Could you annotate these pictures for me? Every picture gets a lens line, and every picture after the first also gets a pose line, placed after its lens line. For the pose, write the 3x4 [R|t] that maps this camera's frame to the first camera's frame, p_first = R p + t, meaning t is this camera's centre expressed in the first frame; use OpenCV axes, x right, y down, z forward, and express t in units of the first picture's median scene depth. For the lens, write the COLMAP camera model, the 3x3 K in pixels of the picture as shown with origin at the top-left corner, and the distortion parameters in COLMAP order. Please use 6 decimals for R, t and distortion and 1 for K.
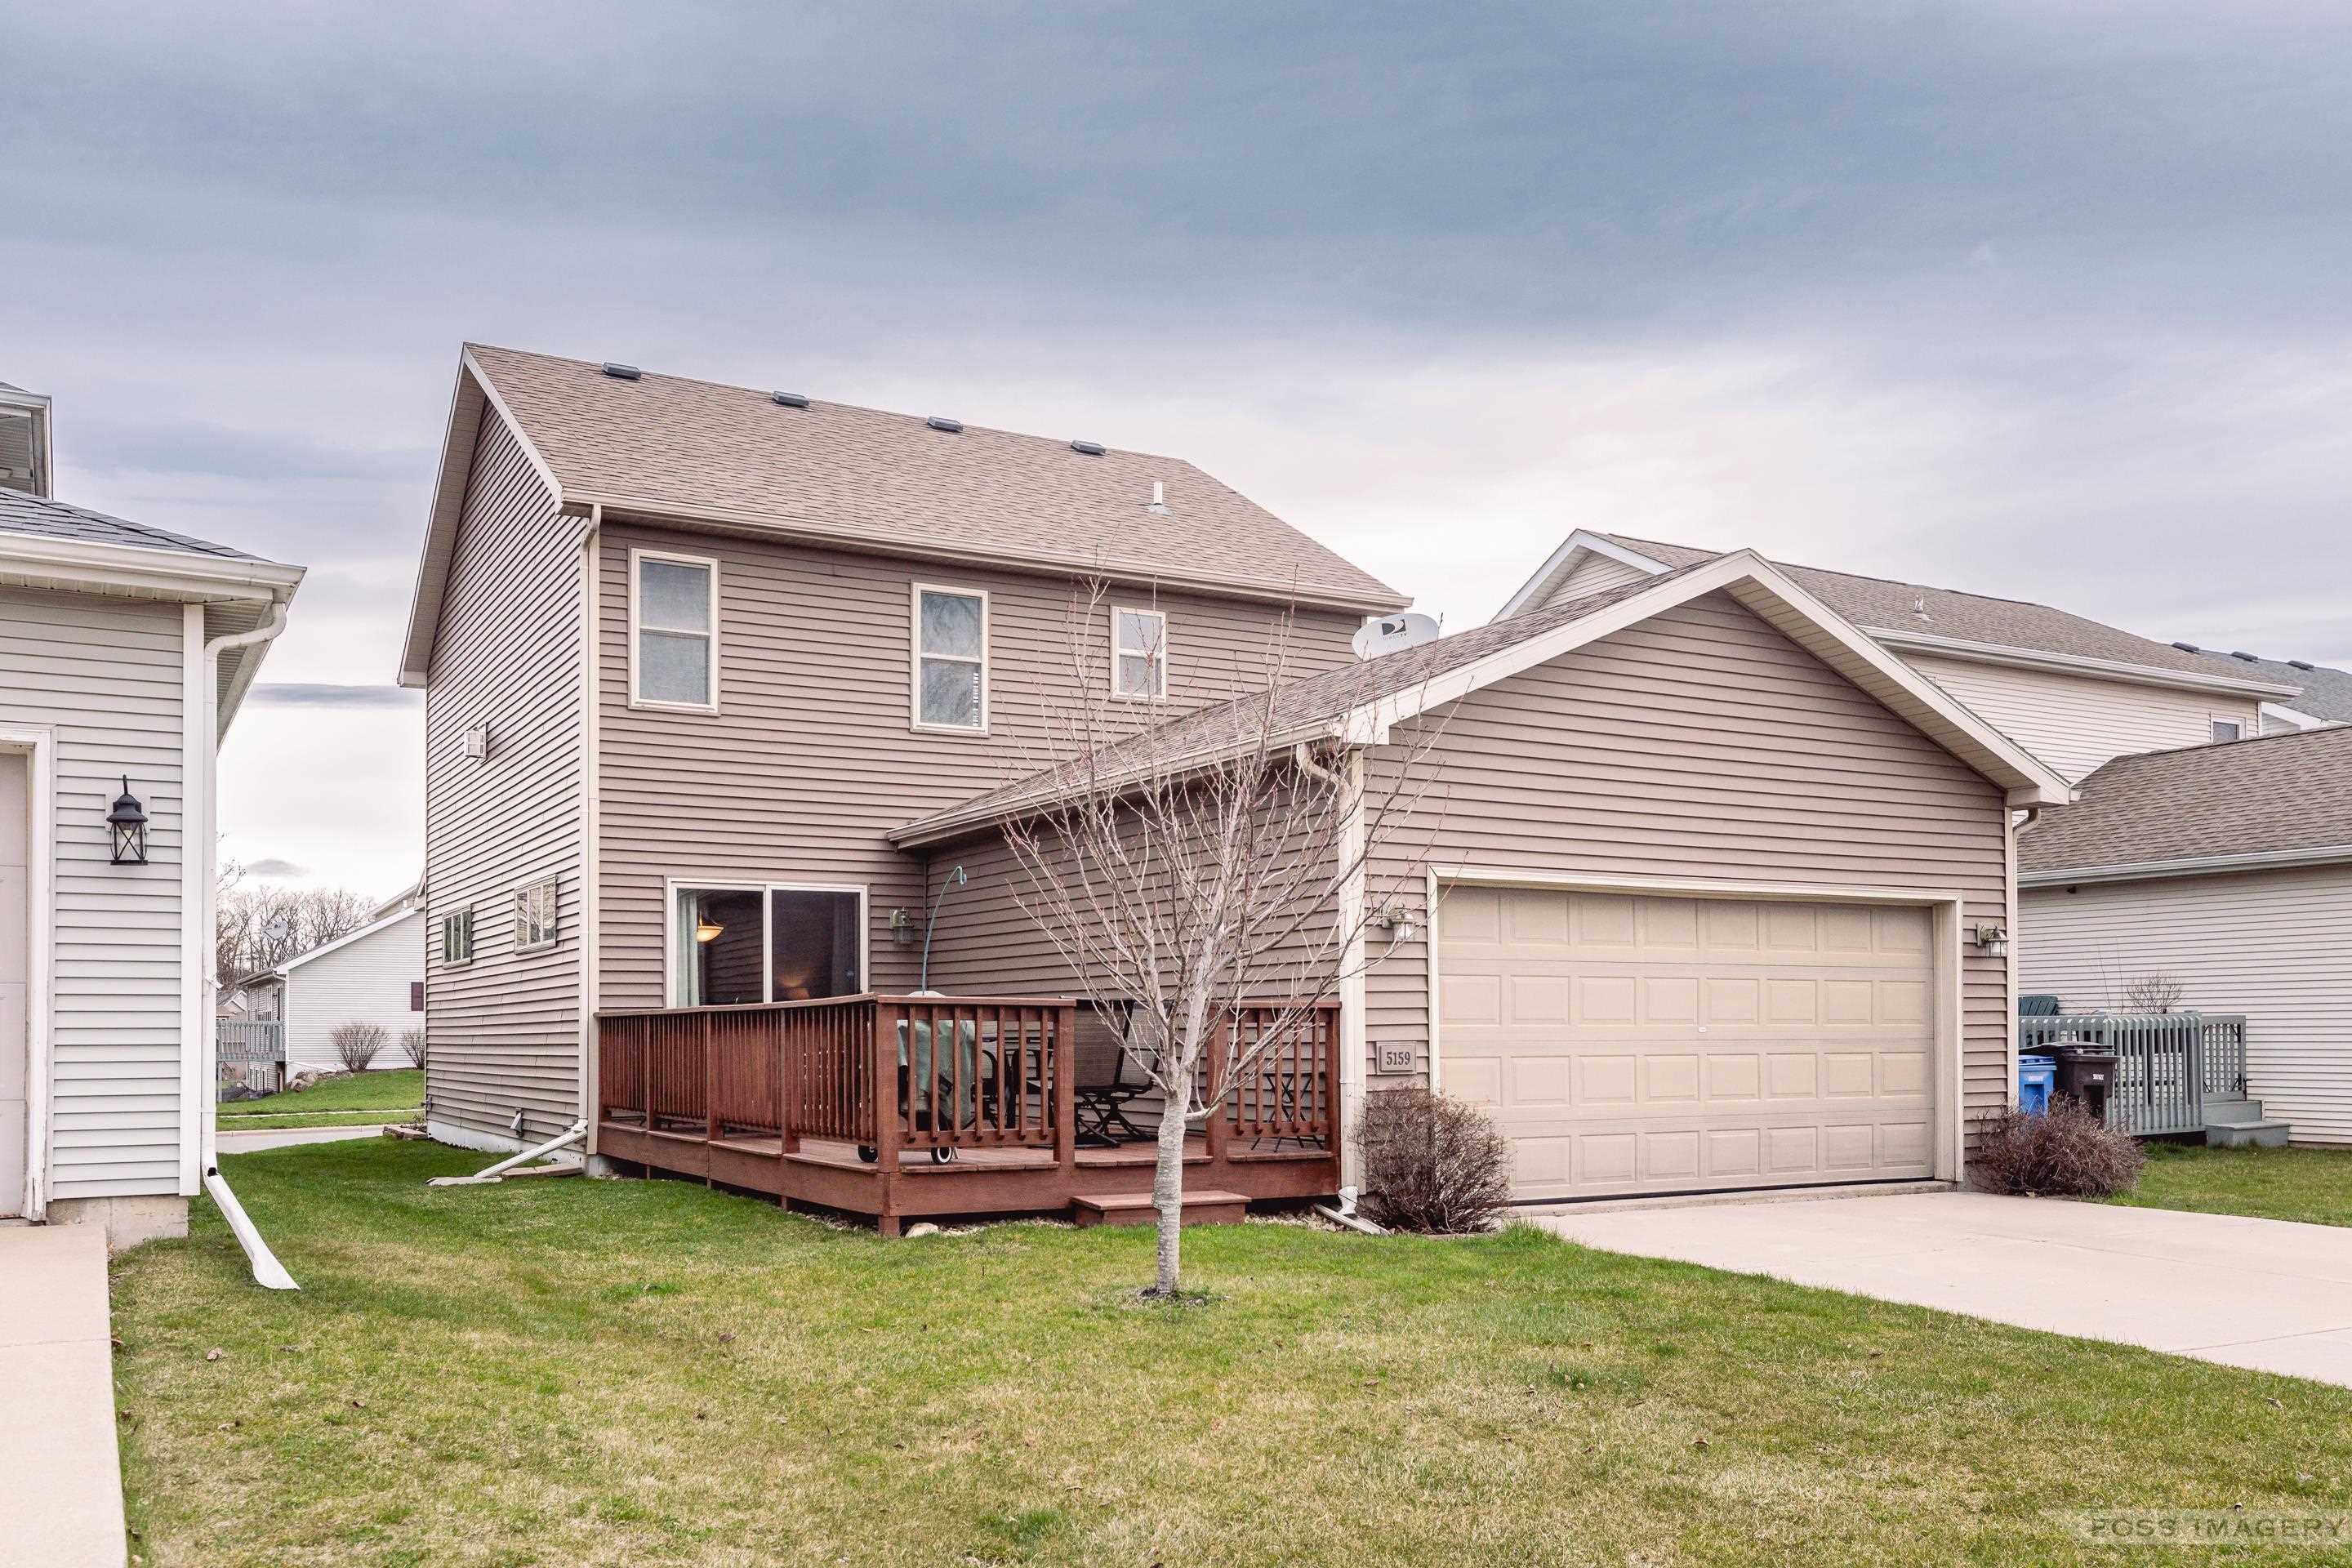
lens RADIAL K [[1915.8, 0, 1175.6], [0, 1915.8, 1017.7], [0, 0, 1]] dist [-0.002299, 0.004152]
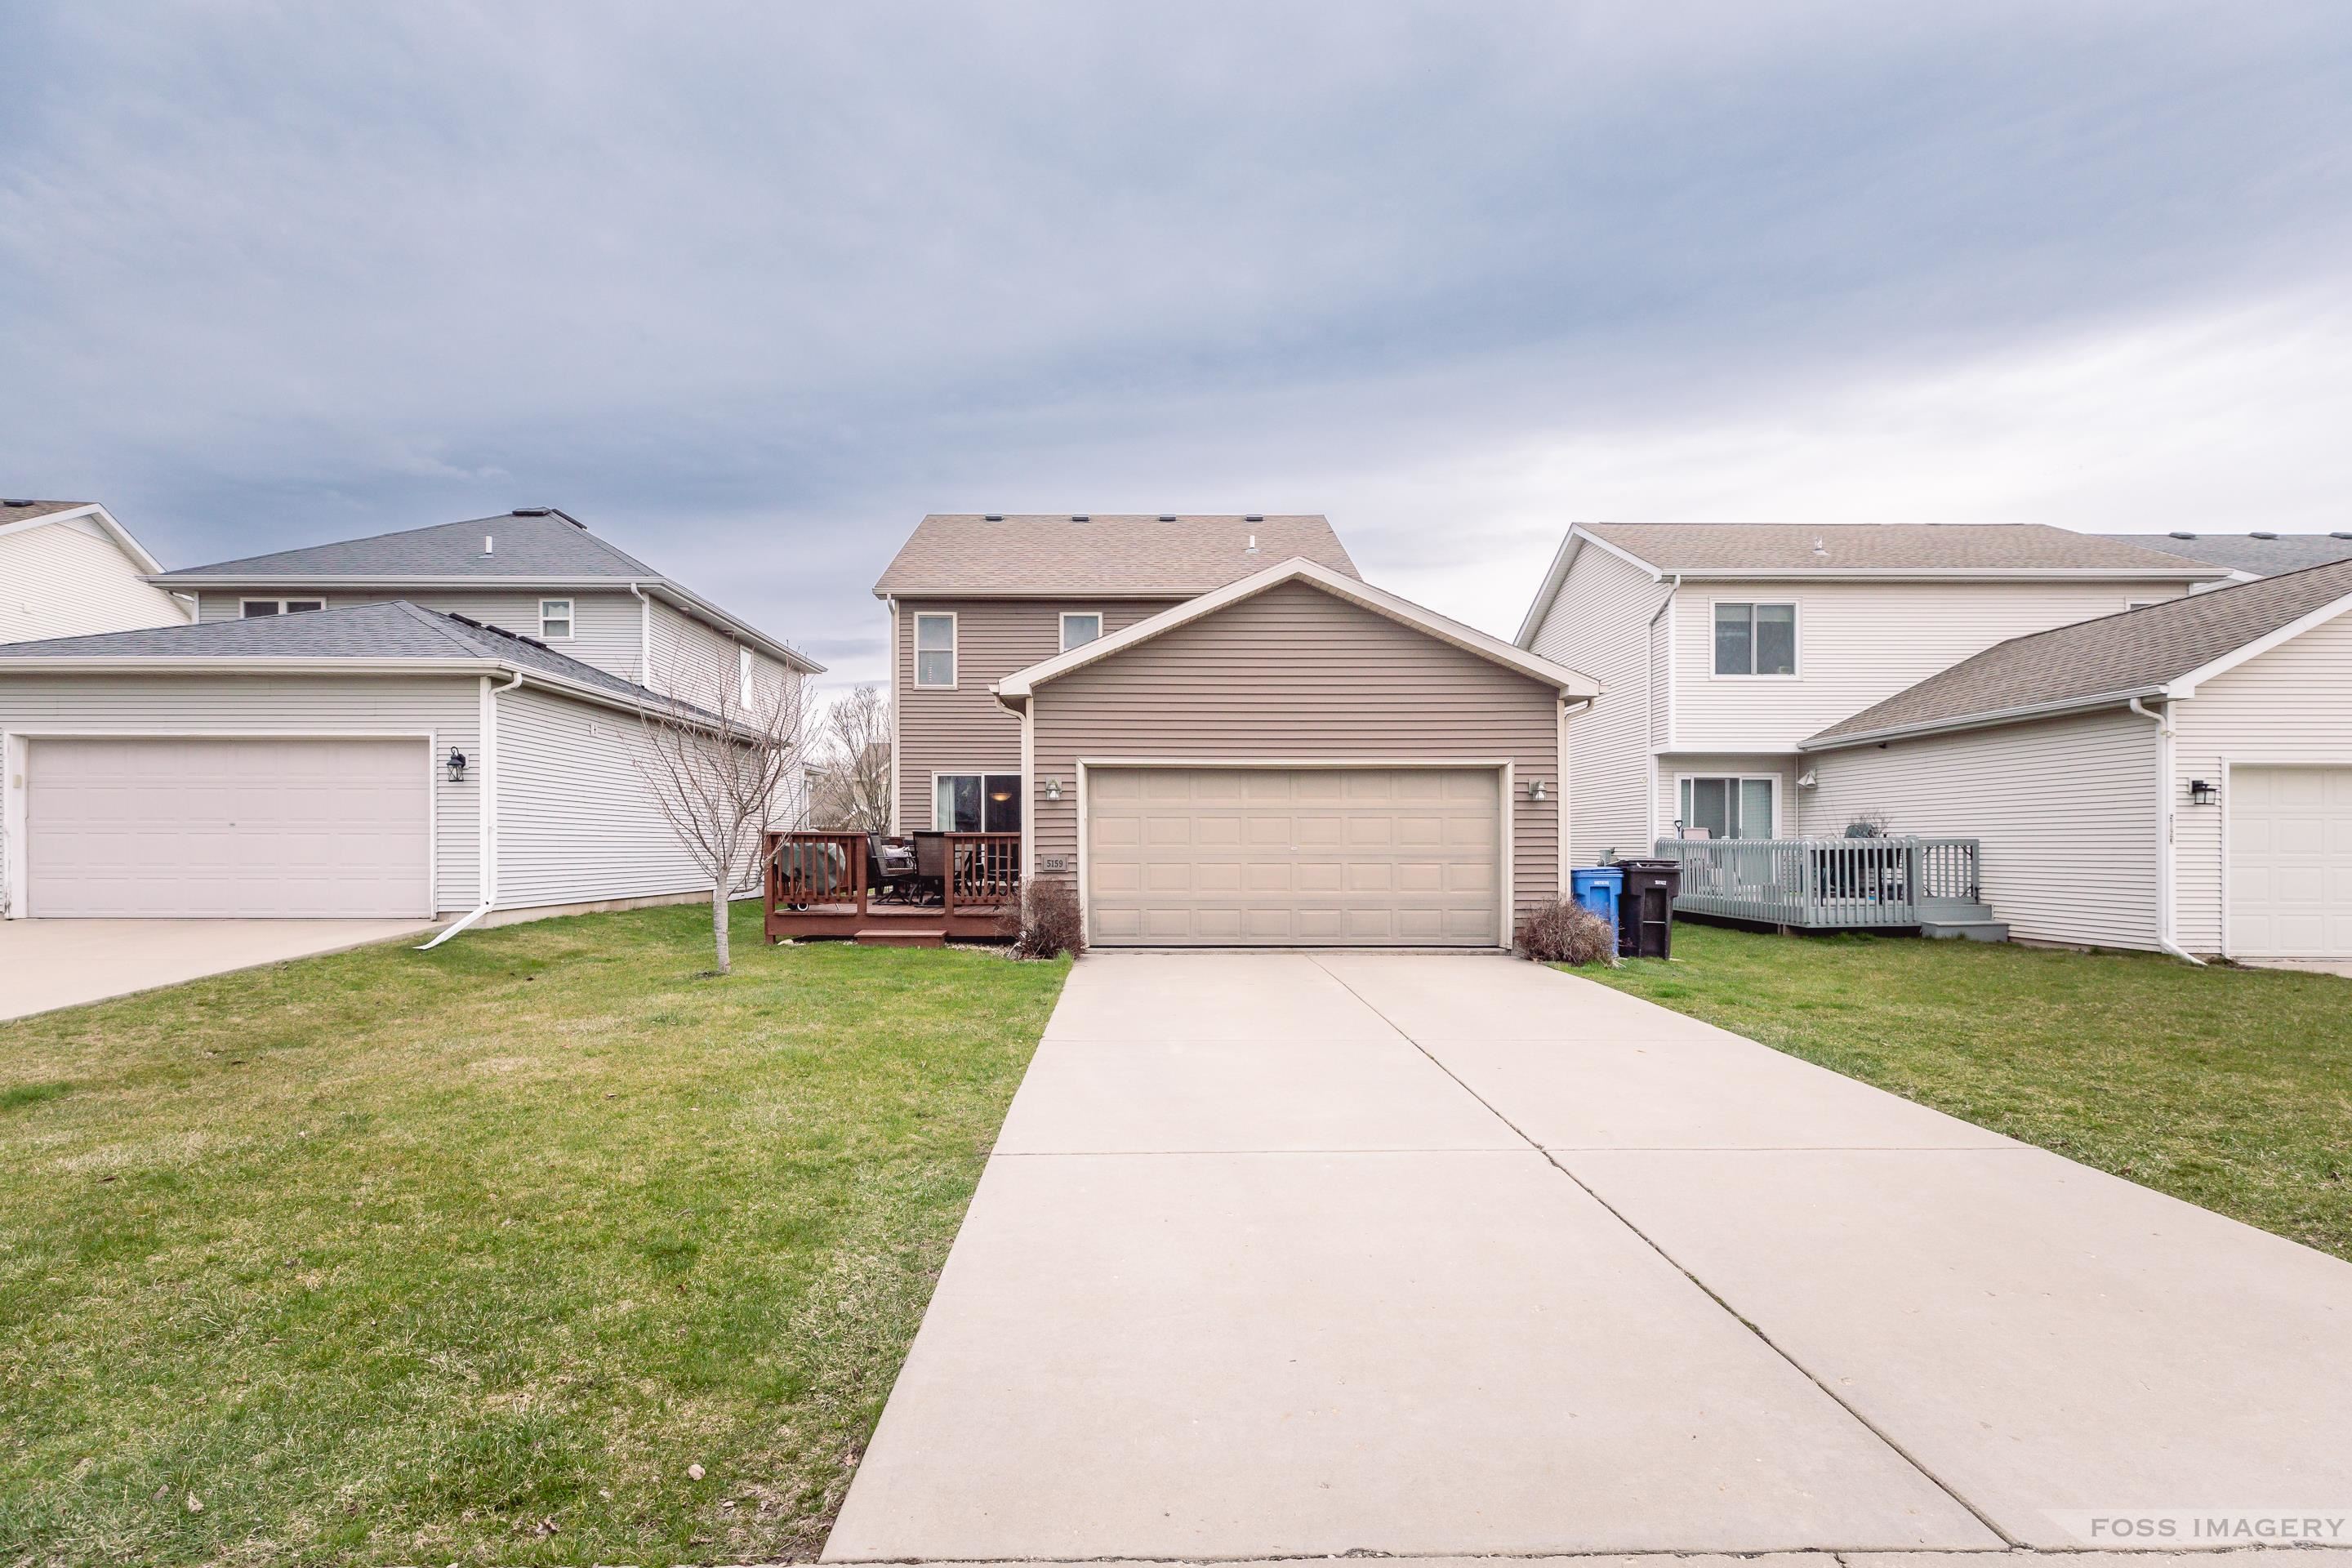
lens RADIAL K [[1099.7, 0, 1173.8], [0, 1099.7, 837.2], [0, 0, 1]] dist [0.000058, -0.000293]
pose [[0.874210, 0.001132, -0.485548, 0.564881], [-0.000205, 0.999998, 0.001961, -0.004762], [0.485549, -0.001615, 0.874208, 0.103891]]
